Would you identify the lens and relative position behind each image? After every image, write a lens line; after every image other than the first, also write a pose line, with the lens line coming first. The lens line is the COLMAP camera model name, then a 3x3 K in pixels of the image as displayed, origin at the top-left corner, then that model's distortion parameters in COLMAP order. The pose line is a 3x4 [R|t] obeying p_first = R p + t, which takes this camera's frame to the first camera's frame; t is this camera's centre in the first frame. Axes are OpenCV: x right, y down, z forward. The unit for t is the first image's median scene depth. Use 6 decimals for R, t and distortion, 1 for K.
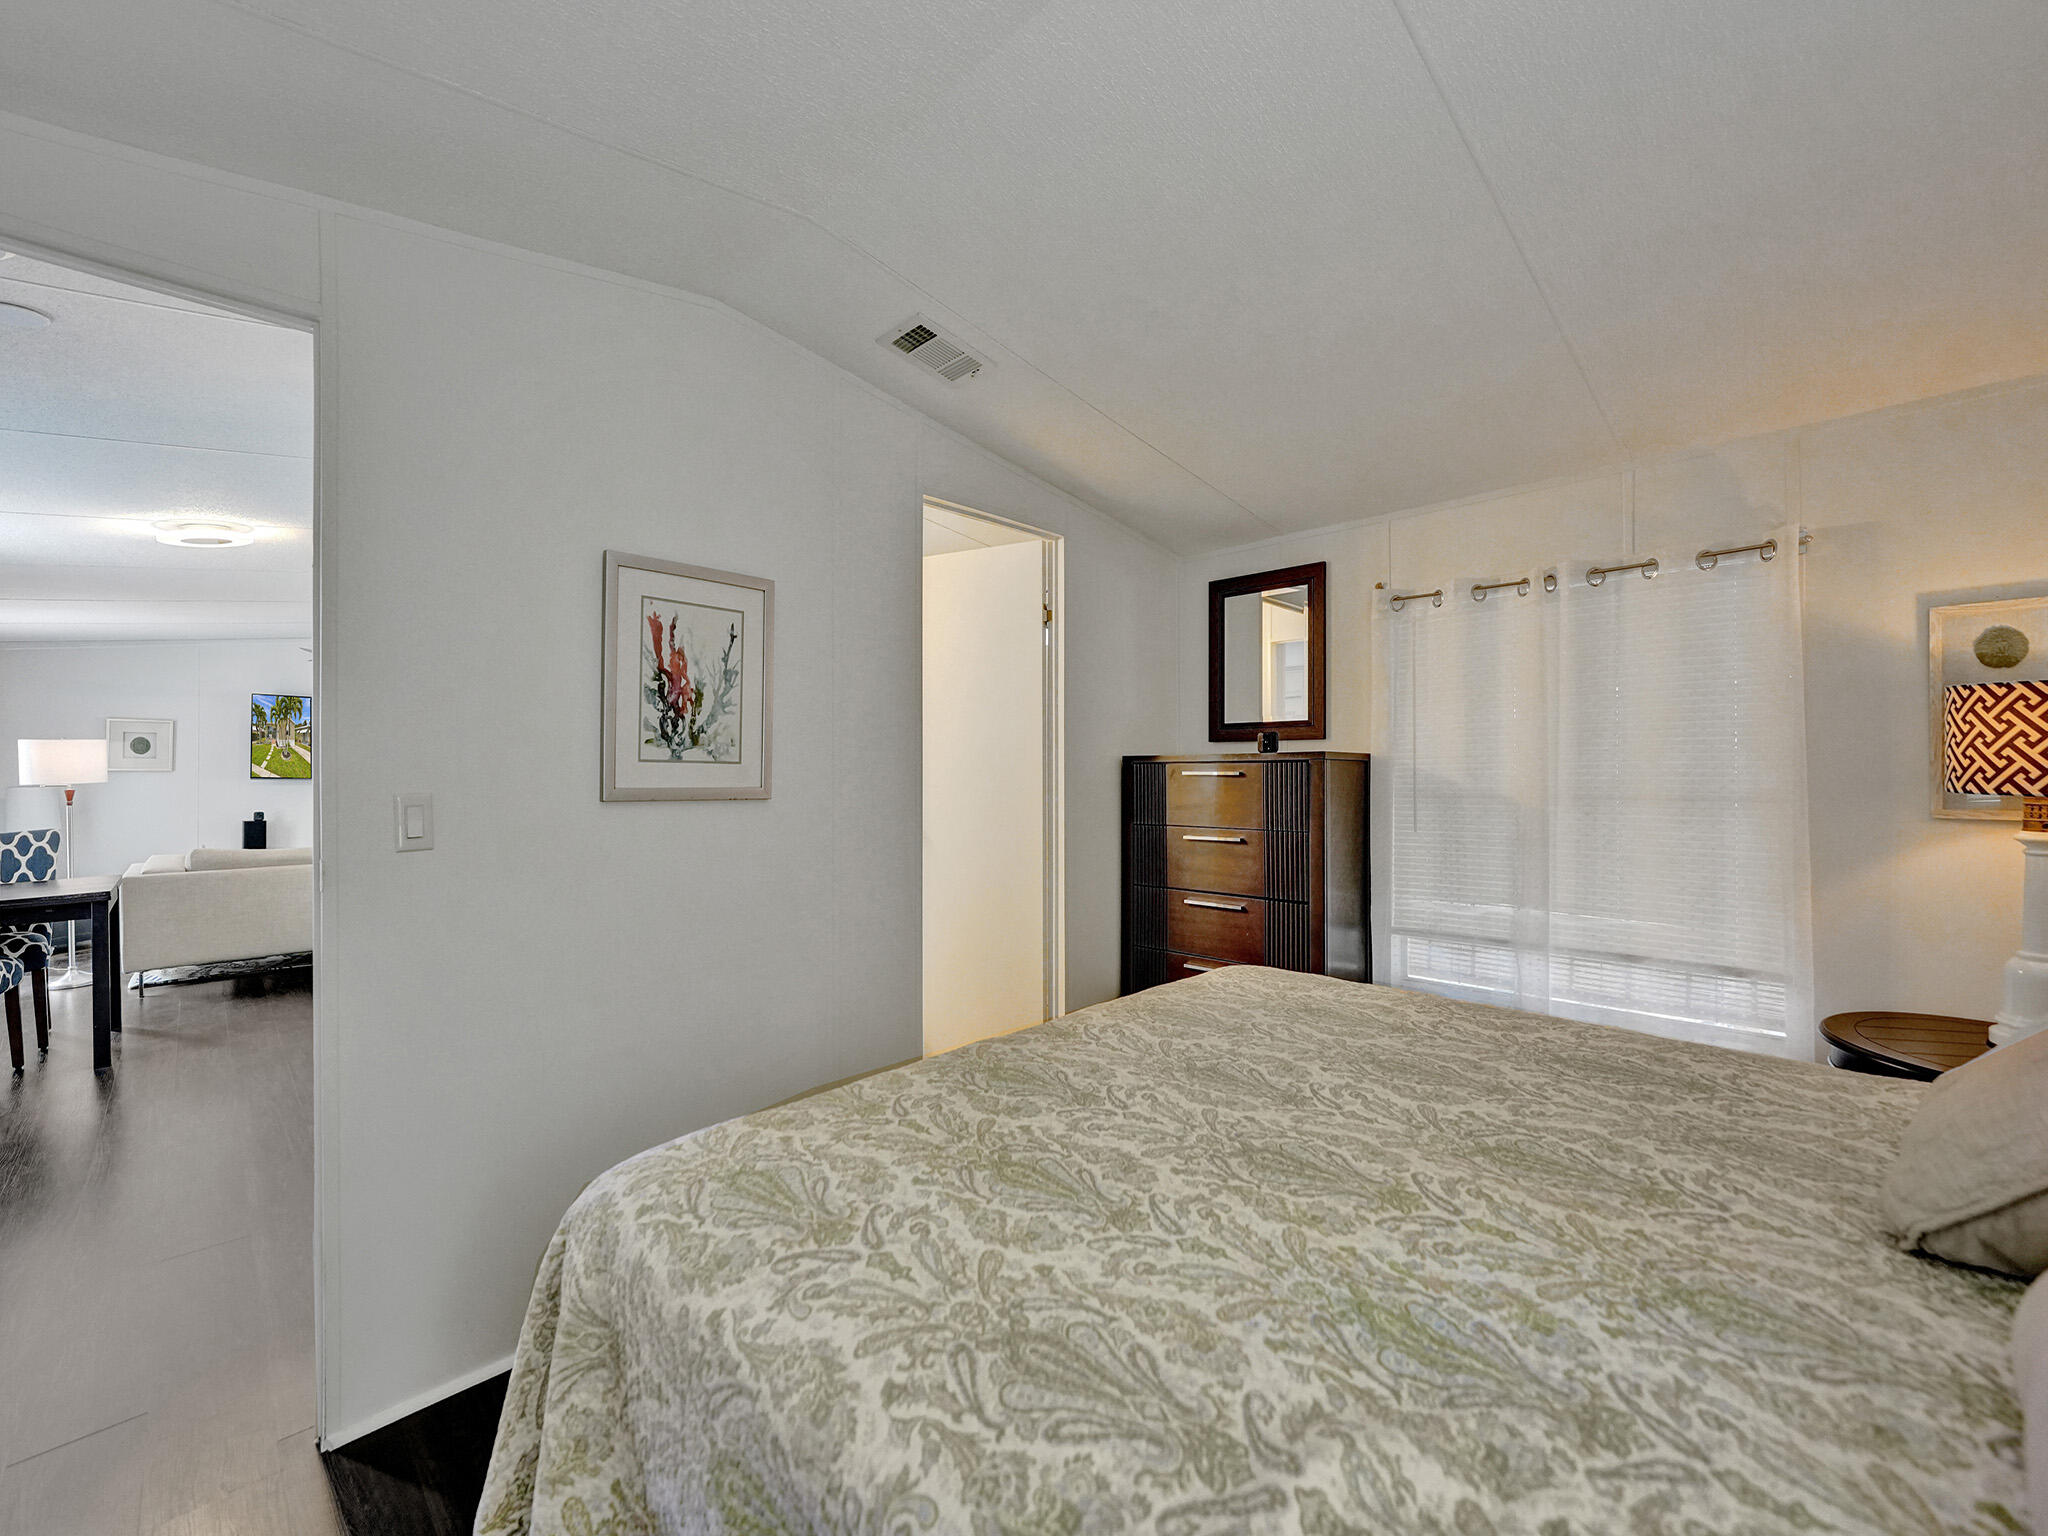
lens RADIAL K [[843.3, 0, 1032.2], [0, 843.3, 753.0], [0, 0, 1]] dist [-0.002571, -0.000076]
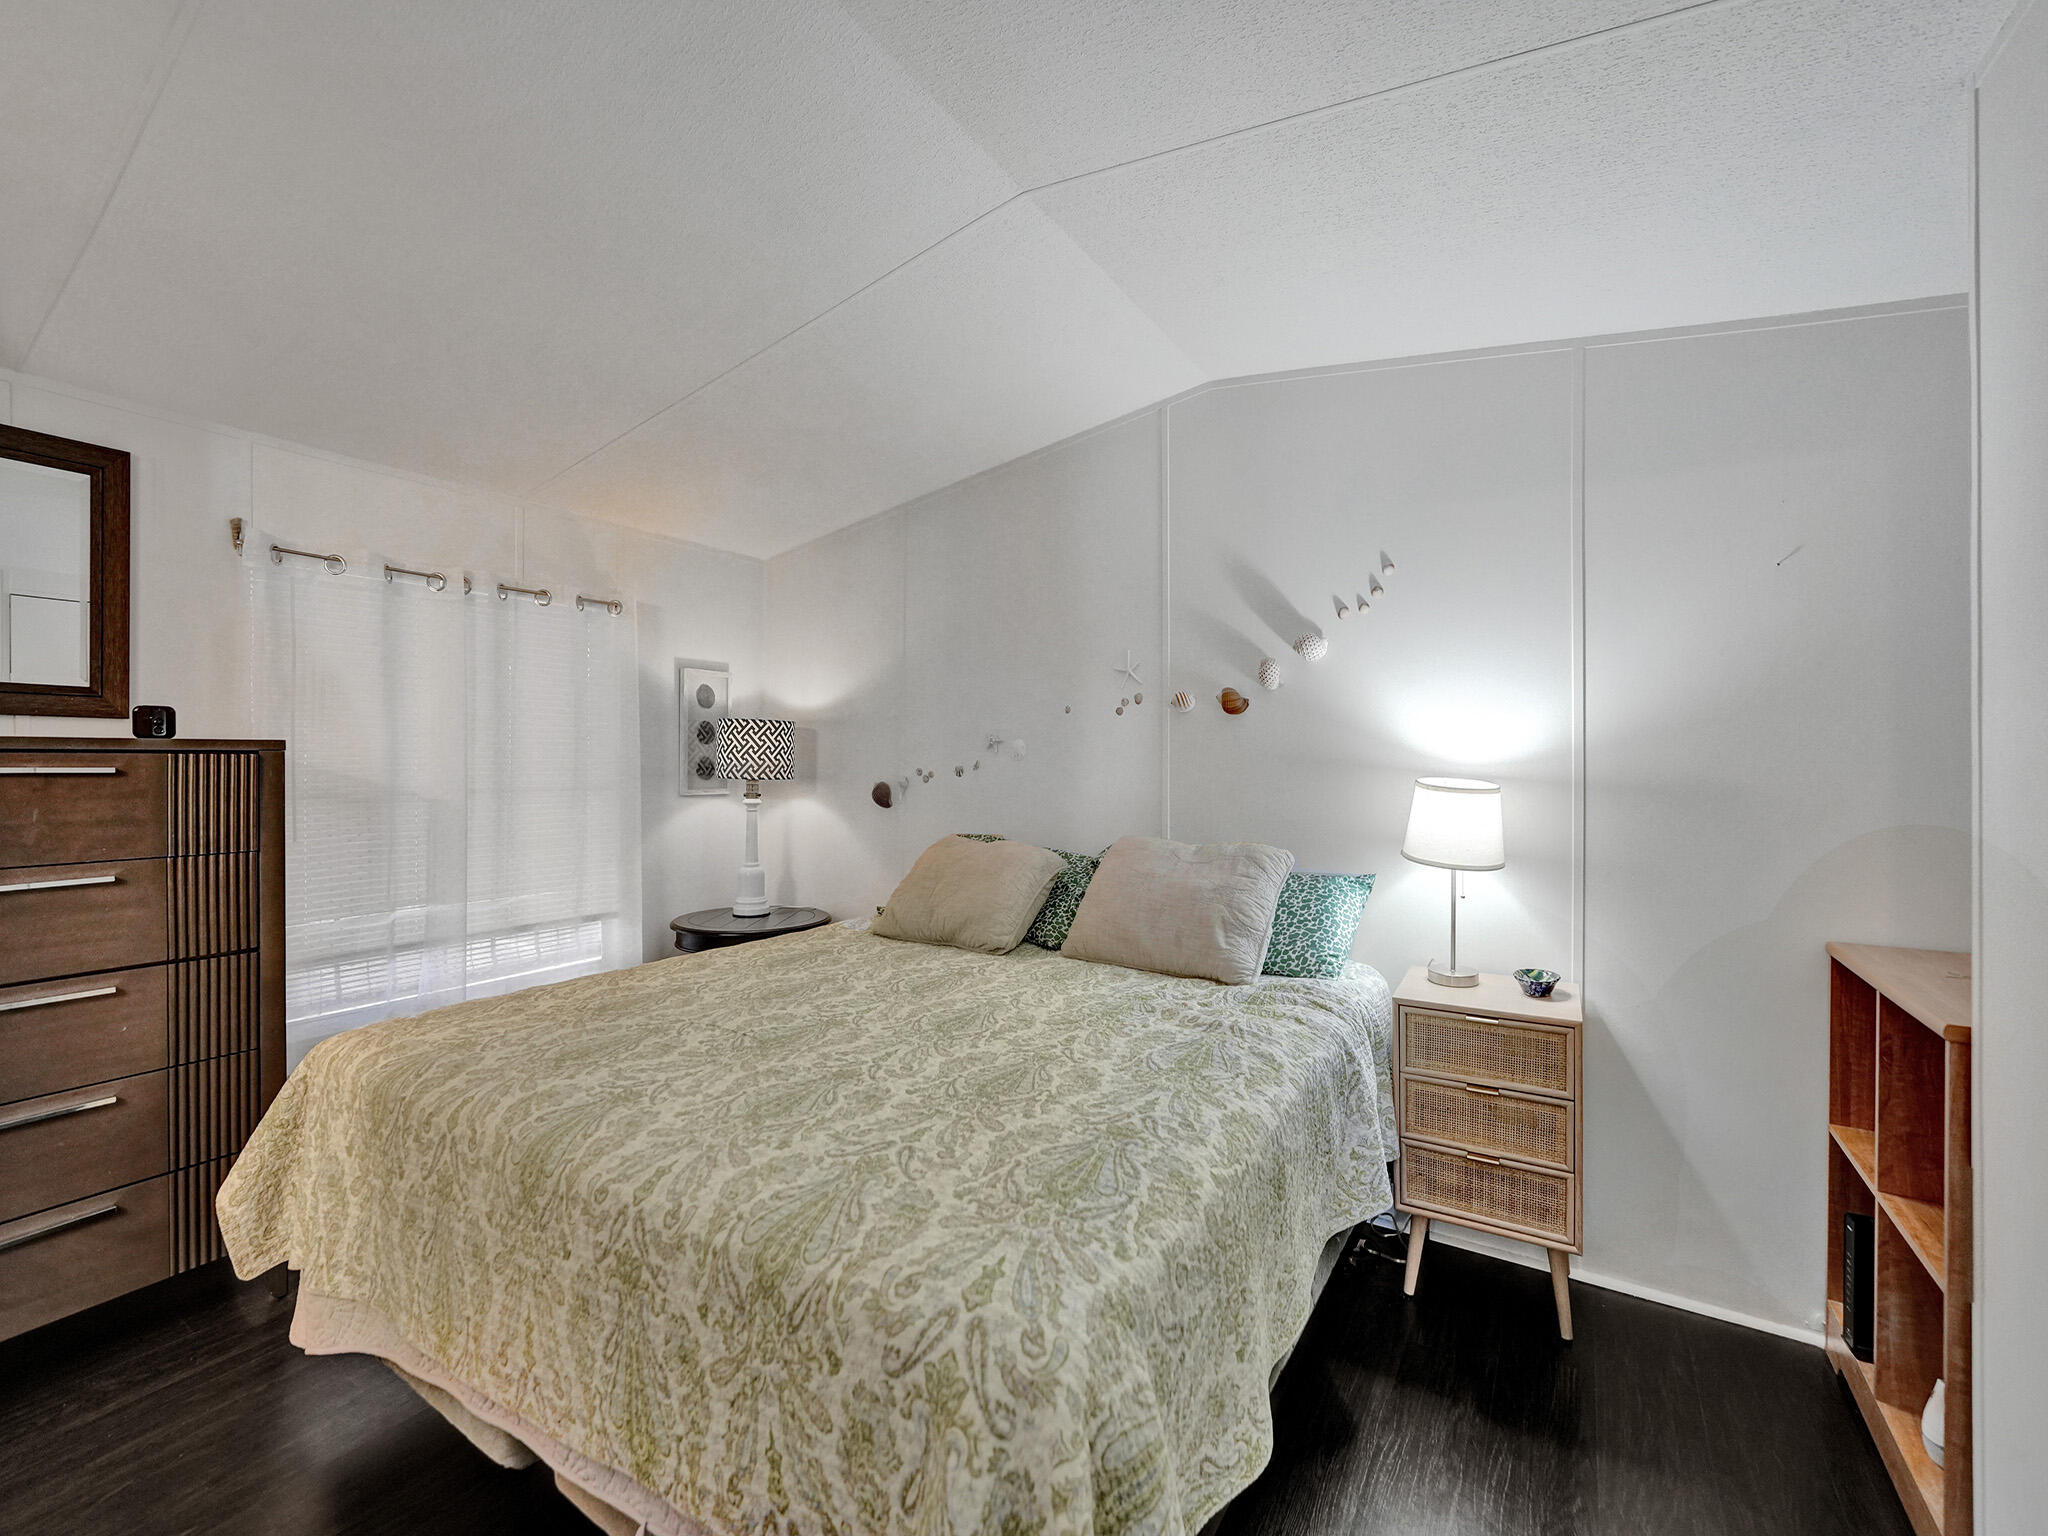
lens RADIAL K [[843.3, 0, 1032.2], [0, 843.3, 753.0], [0, 0, 1]] dist [-0.002571, -0.000076]
pose [[-0.205085, 0.017395, 0.978589, -0.702569], [-0.019179, 0.999579, -0.021788, 0.017233], [-0.978556, -0.023237, -0.204665, 0.680254]]
